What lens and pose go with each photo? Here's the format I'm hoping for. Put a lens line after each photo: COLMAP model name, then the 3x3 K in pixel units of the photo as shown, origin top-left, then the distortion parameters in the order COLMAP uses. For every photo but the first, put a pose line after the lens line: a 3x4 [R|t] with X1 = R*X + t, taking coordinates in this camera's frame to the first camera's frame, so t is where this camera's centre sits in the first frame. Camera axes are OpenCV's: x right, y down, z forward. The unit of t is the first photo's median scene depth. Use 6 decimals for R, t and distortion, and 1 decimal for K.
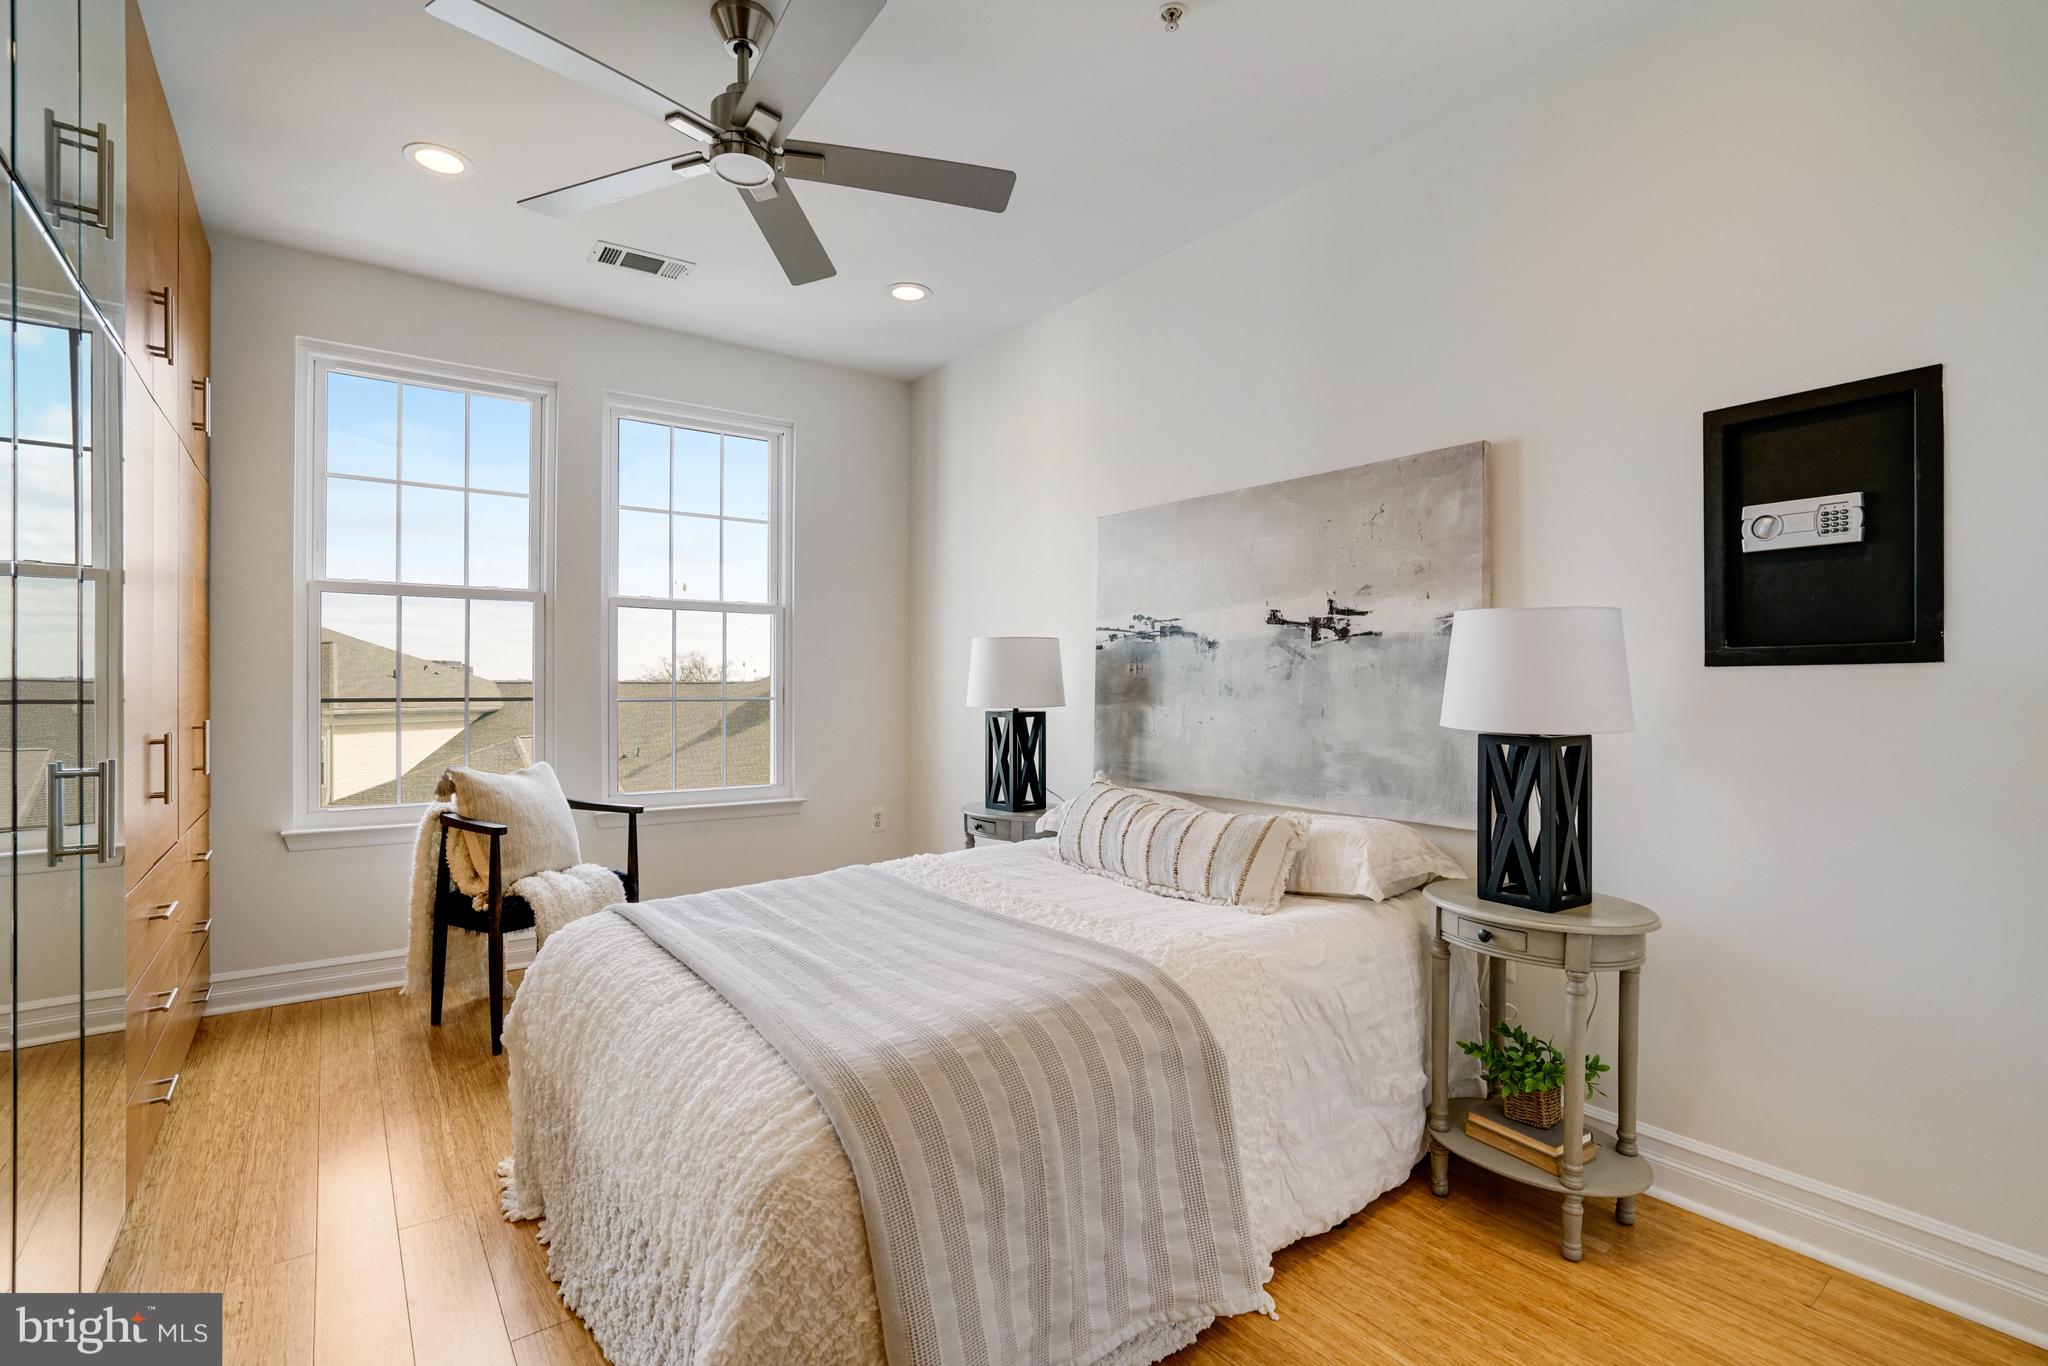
lens RADIAL K [[947.1, 0, 1013.6], [0, 947.1, 682.3], [0, 0, 1]] dist [-0.035212, 0.012639]
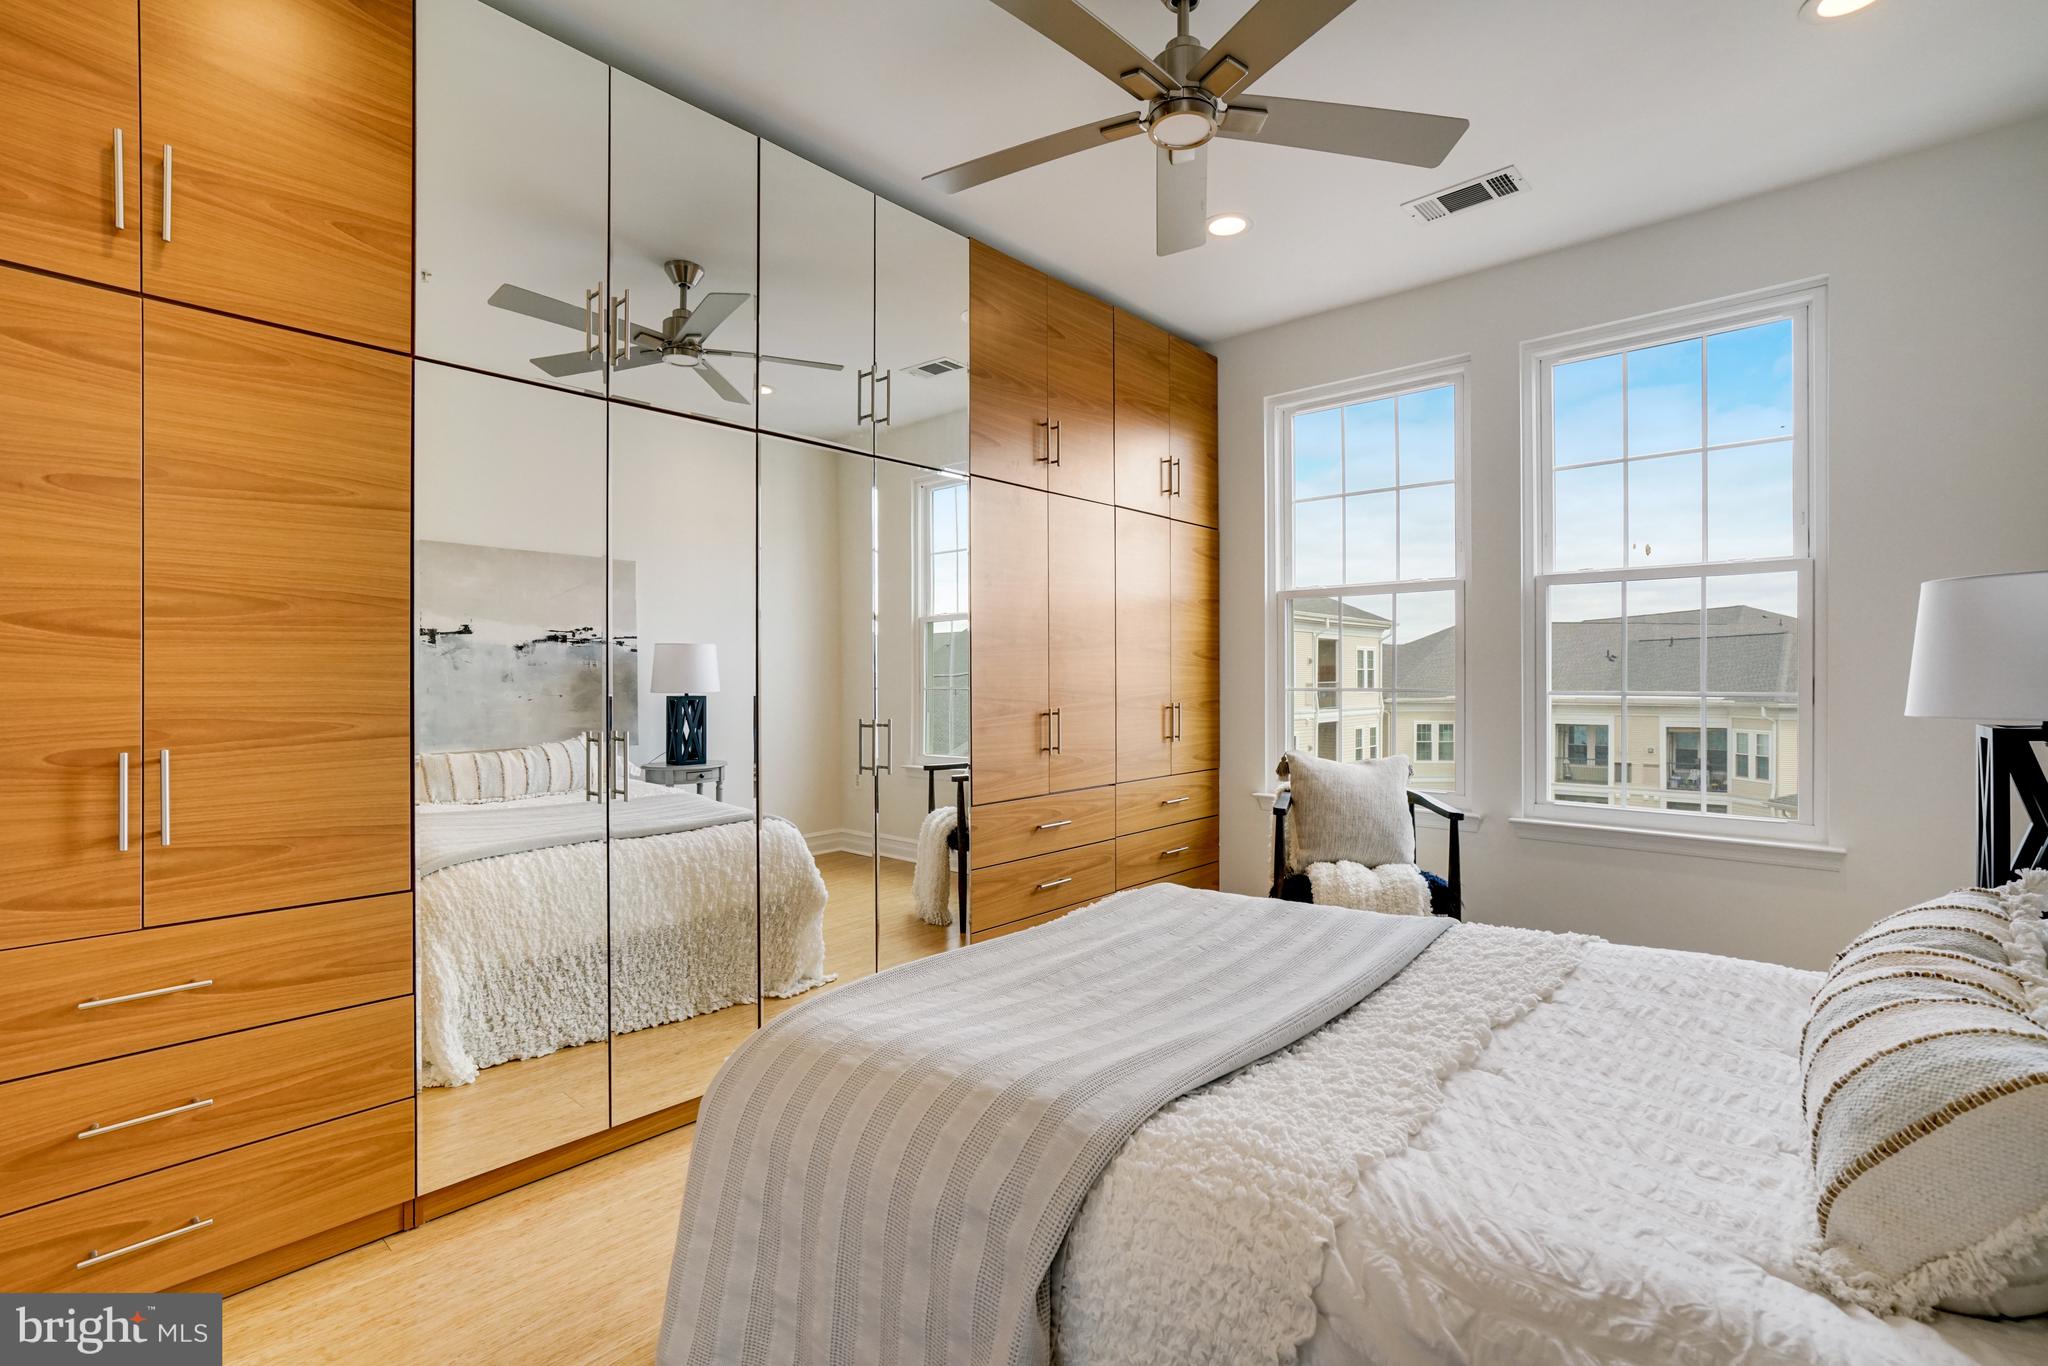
lens RADIAL K [[947.1, 0, 1021.1], [0, 947.1, 668.7], [0, 0, 1]] dist [-0.035212, 0.012639]
pose [[0.183835, -0.007168, -0.982931, 0.398471], [0.003471, 0.999972, -0.006643, 0.000821], [0.982951, -0.002190, 0.183855, 0.431669]]
